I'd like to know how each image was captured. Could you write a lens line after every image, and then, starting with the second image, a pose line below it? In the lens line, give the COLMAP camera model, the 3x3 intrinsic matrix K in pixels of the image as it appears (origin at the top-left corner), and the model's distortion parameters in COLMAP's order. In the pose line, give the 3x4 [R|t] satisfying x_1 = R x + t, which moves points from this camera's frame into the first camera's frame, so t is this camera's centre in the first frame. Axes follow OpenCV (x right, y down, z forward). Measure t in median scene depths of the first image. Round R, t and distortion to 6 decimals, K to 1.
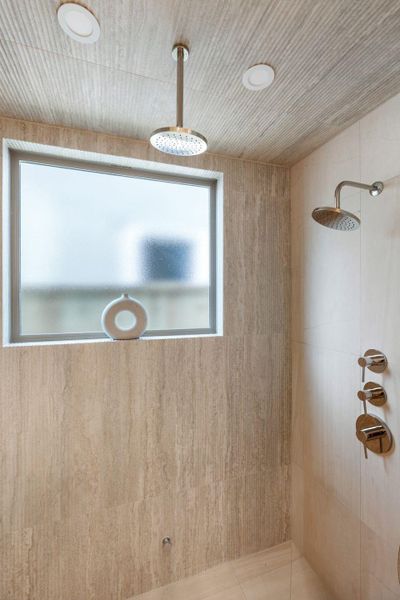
lens RADIAL K [[269.3, 0, 199.1], [0, 269.3, 299.4], [0, 0, 1]] dist [-0.011643, 0.003238]
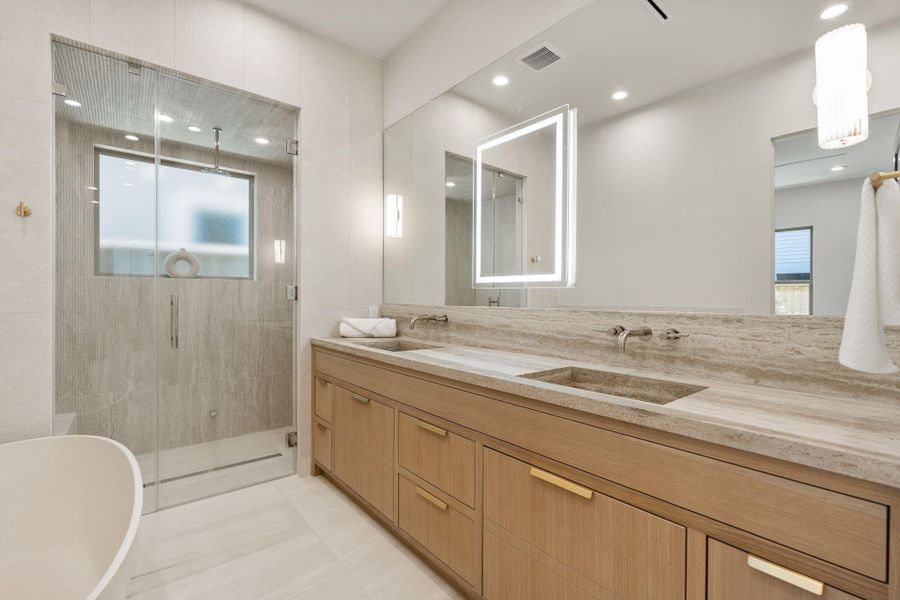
lens RADIAL K [[403.9, 0, 451.4], [0, 403.9, 300.8], [0, 0, 1]] dist [-0.011643, 0.003238]
pose [[0.932786, 0.002915, 0.360418, 0.311113], [-0.003933, 0.999990, 0.002090, 0.251539], [-0.360408, -0.003367, 0.932789, -1.591384]]
